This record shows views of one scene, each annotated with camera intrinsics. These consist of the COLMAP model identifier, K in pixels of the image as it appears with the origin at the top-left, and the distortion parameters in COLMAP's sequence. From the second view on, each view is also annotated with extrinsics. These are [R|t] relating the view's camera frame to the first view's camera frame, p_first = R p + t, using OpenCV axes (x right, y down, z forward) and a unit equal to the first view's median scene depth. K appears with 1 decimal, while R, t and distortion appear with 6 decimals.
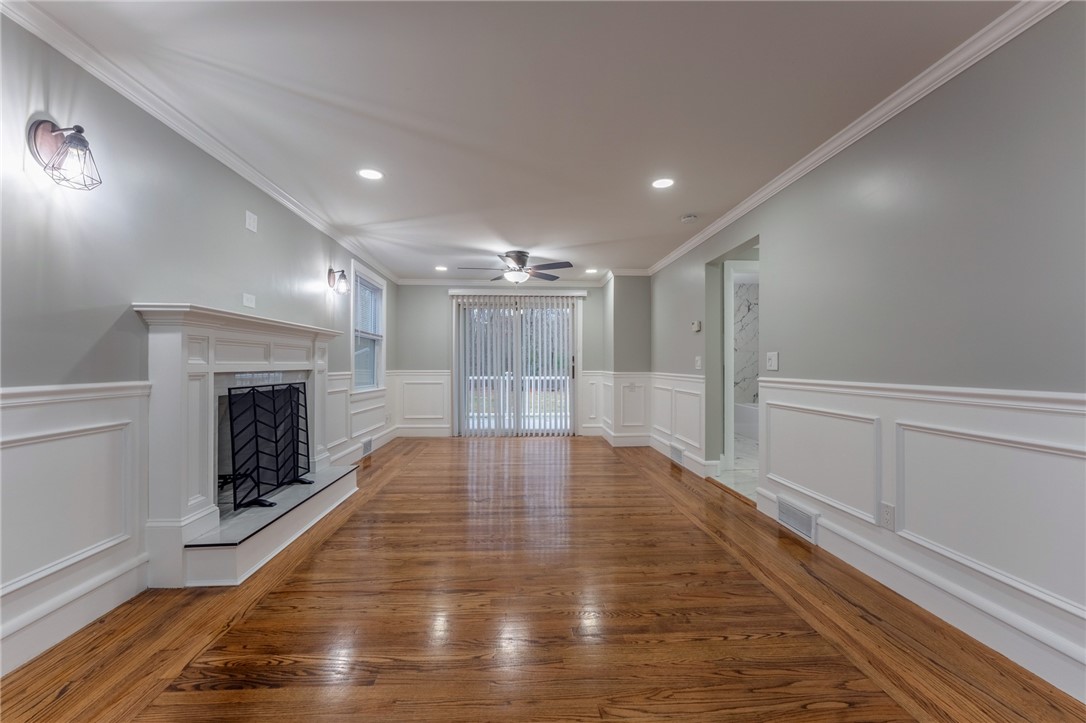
lens RADIAL K [[439.7, 0, 543.8], [0, 439.7, 364.3], [0, 0, 1]] dist [-0.007116, 0.000493]
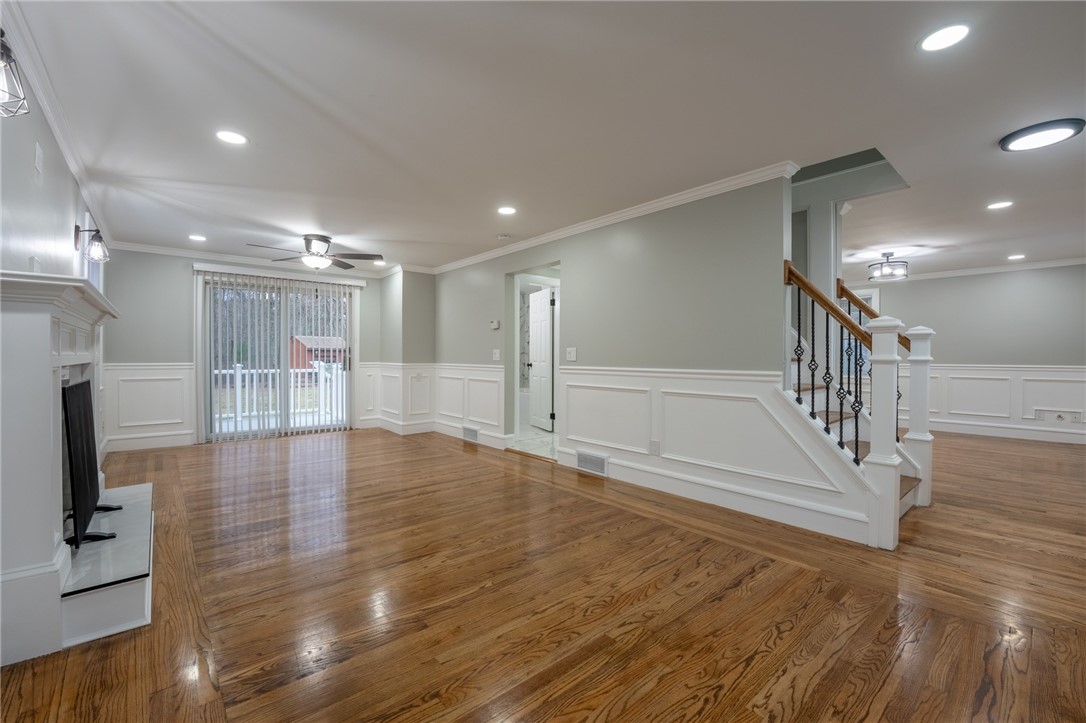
lens RADIAL K [[443.6, 0, 540.5], [0, 443.6, 359.3], [0, 0, 1]] dist [-0.022479, 0.000115]
pose [[0.799270, -0.002115, 0.600968, -0.327441], [-0.003180, 0.999965, 0.007748, -0.001470], [-0.600963, -0.008104, 0.799236, -0.049212]]
